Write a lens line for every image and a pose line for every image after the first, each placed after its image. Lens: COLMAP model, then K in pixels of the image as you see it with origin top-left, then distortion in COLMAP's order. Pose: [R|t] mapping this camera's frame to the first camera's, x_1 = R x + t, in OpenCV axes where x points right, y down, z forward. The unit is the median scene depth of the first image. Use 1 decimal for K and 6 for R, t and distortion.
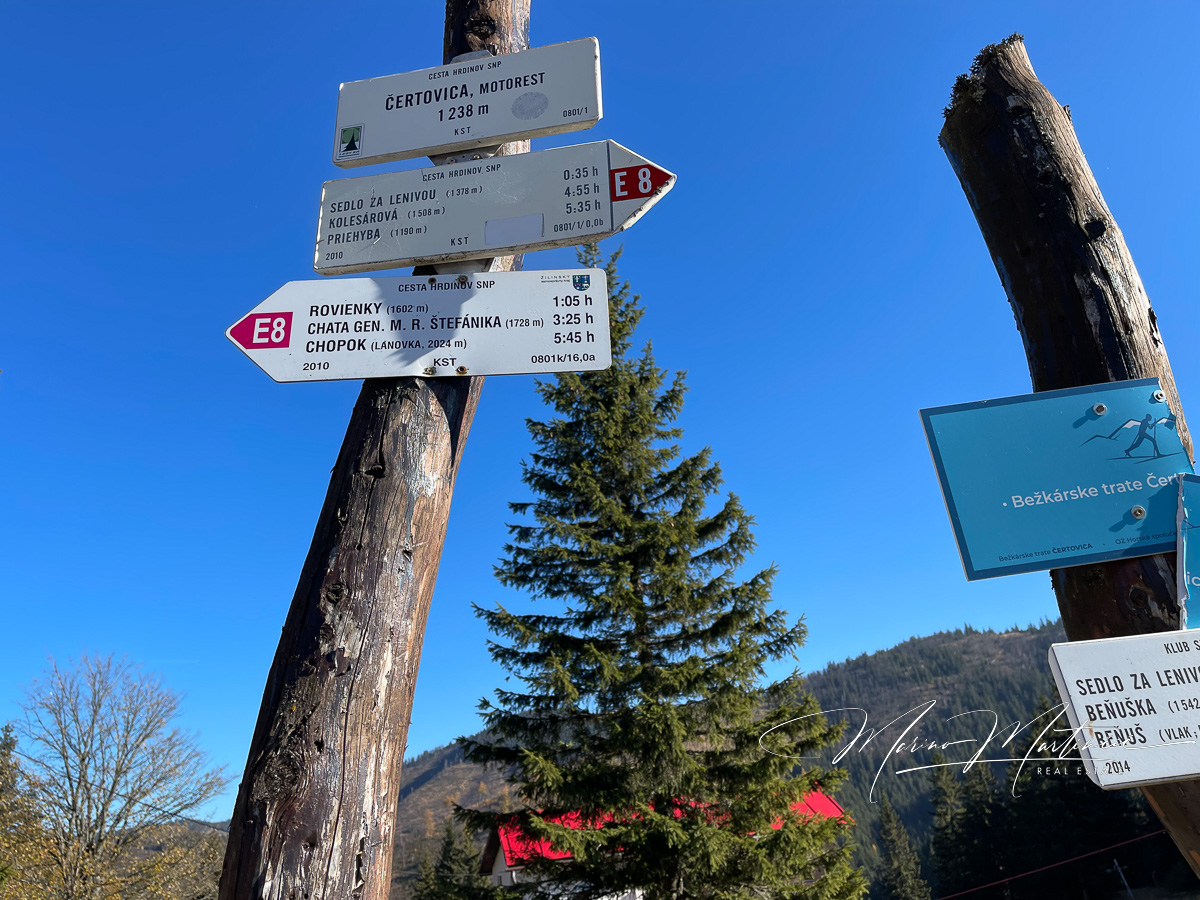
lens RADIAL K [[915.5, 0, 598.6], [0, 915.5, 450.2], [0, 0, 1]] dist [0.008606, -0.003285]
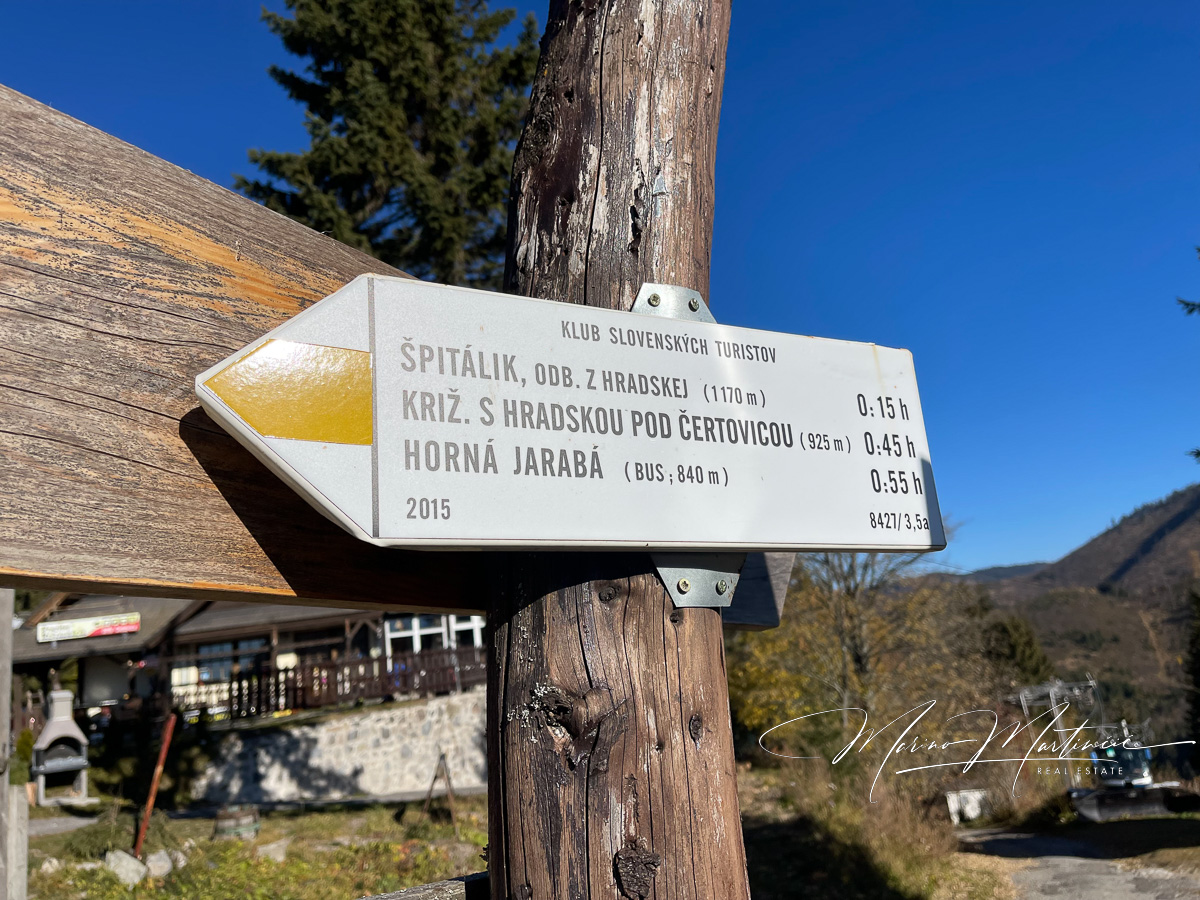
lens RADIAL K [[915.5, 0, 601.4], [0, 915.5, 449.9], [0, 0, 1]] dist [0.008606, -0.003285]
pose [[0.736379, -0.138694, -0.662201, 0.184411], [0.297297, 0.945538, 0.132562, 0.520891], [0.607751, -0.294486, 0.737507, 0.374652]]
